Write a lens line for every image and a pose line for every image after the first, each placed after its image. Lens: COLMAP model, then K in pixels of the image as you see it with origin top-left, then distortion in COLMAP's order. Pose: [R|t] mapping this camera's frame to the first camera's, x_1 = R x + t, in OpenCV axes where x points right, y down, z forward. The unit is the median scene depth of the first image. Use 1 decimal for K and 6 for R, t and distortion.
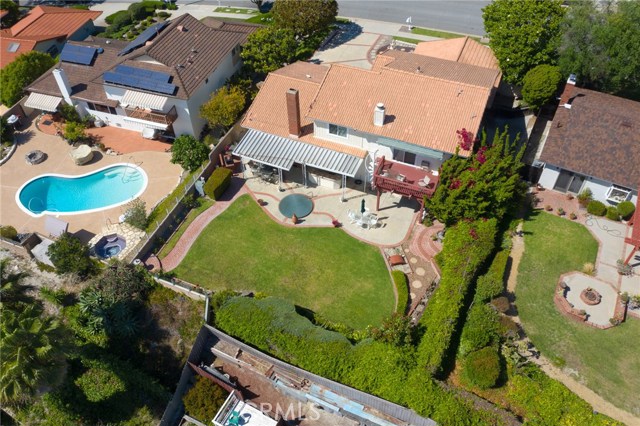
lens RADIAL K [[533.4, 0, 320.0], [0, 533.4, 213.0], [0, 0, 1]] dist [-0.019793, -0.003354]
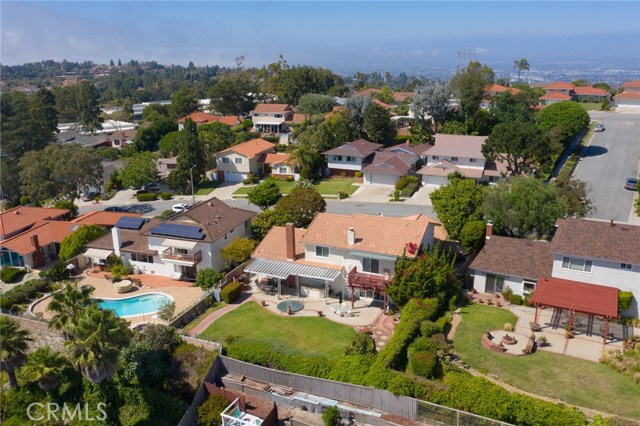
lens RADIAL K [[585.5, 0, 319.8], [0, 585.5, 194.1], [0, 0, 1]] dist [-0.032516, -0.001181]
pose [[0.999990, 0.004366, -0.000468, 0.027524], [-0.003974, 0.854571, -0.519319, 0.508246], [-0.001867, 0.519316, 0.854580, -0.372026]]
